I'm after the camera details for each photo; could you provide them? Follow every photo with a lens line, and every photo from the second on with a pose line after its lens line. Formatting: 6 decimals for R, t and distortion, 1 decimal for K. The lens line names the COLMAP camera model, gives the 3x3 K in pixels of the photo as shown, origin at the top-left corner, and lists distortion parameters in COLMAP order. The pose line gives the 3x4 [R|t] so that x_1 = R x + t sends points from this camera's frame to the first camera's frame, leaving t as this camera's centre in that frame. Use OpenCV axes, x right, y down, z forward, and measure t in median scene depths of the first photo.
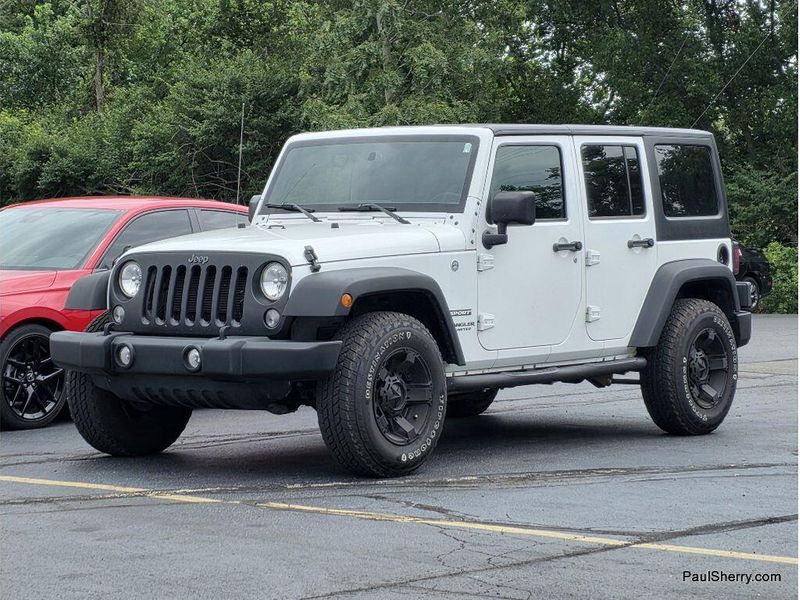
lens RADIAL K [[2136.5, 0, 374.4], [0, 2136.5, 269.8], [0, 0, 1]] dist [0.387484, -0.943157]
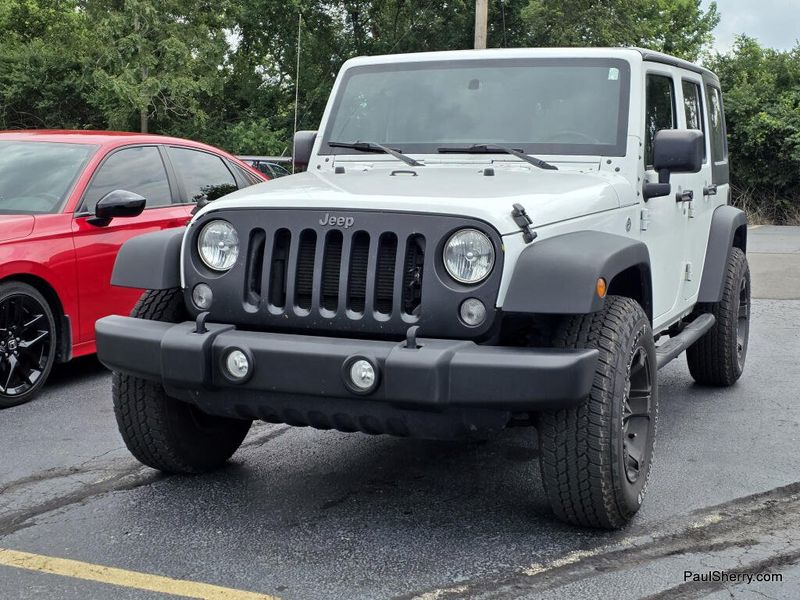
lens RADIAL K [[1139.9, 0, 400.0], [0, 1139.9, 300.0], [0, 0, 1]] dist [0.276062, -0.746098]
pose [[0.964875, -0.019454, 0.261987, -0.148193], [-0.006991, 0.995000, 0.099632, -0.015229], [-0.262615, -0.097964, 0.959915, 0.591717]]
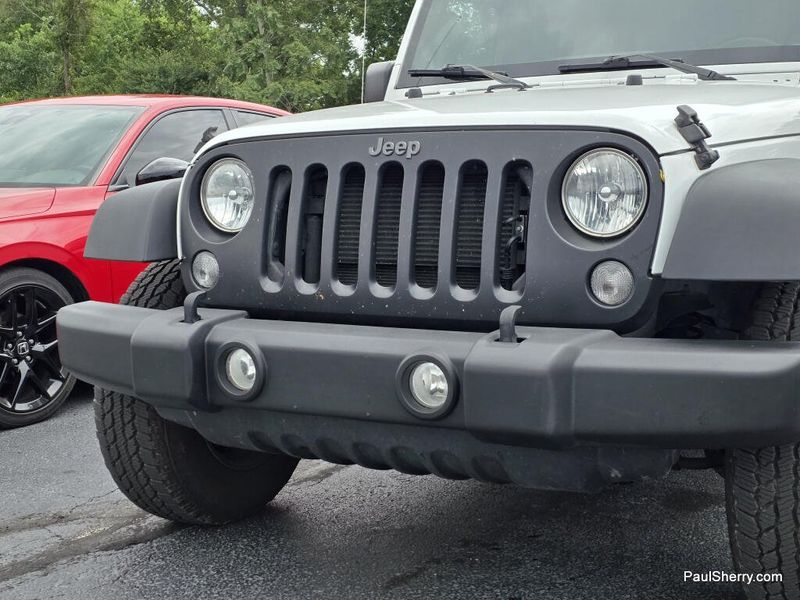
lens RADIAL K [[1139.9, 0, 400.0], [0, 1139.9, 300.0], [0, 0, 1]] dist [0.276062, -0.746098]
pose [[0.988445, -0.028744, 0.148832, -0.109151], [0.015268, 0.995742, 0.090908, 0.004653], [-0.150811, -0.087585, 0.984675, 0.706708]]
